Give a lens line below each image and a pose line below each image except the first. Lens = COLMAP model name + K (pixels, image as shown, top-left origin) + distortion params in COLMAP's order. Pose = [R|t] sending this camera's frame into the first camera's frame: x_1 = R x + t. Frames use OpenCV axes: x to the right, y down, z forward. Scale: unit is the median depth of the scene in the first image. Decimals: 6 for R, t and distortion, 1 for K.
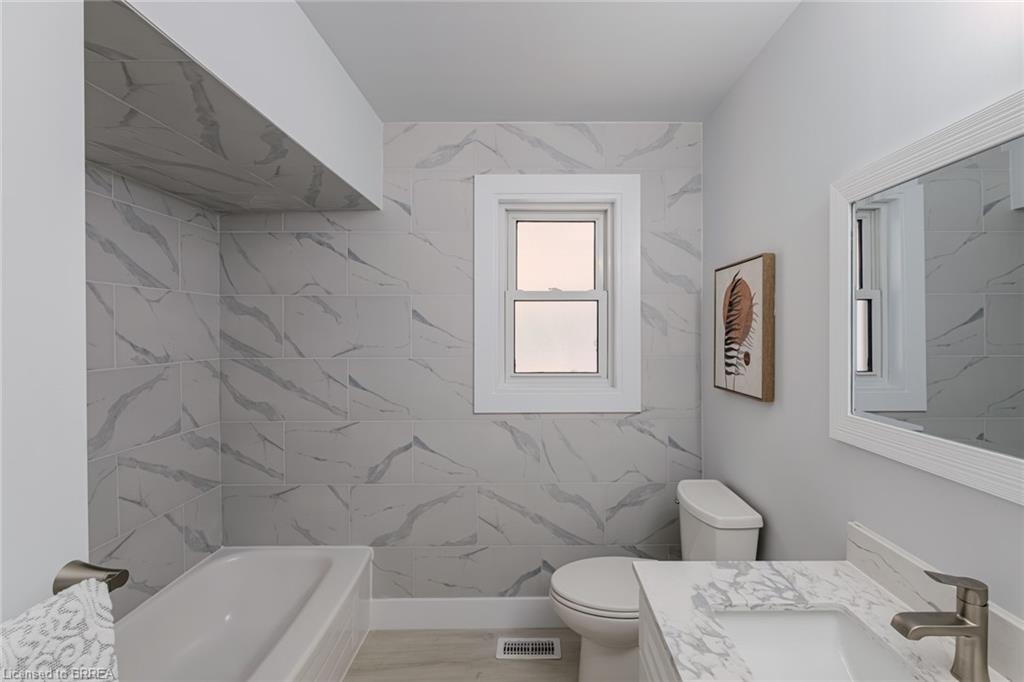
lens RADIAL K [[496.6, 0, 513.7], [0, 496.6, 343.4], [0, 0, 1]] dist [0.005563, -0.003000]
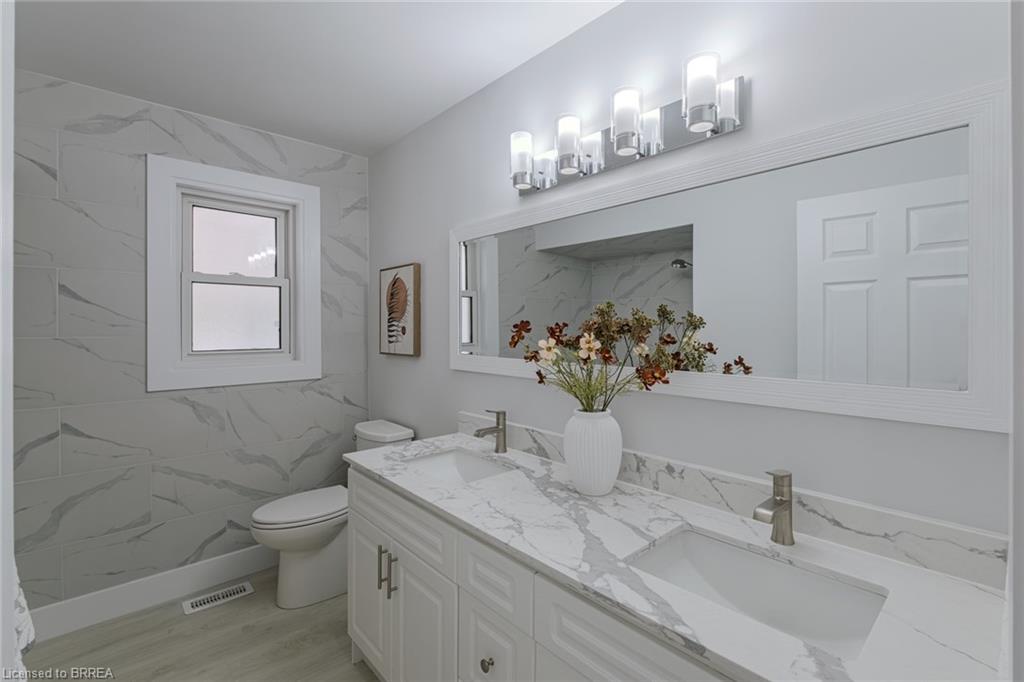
lens RADIAL K [[454.7, 0, 516.1], [0, 454.7, 335.8], [0, 0, 1]] dist [-0.003590, -0.003646]
pose [[0.756968, -0.006379, 0.653420, -0.114739], [0.003031, 0.999976, 0.006252, 0.025032], [-0.653444, -0.002752, 0.756969, -0.177903]]
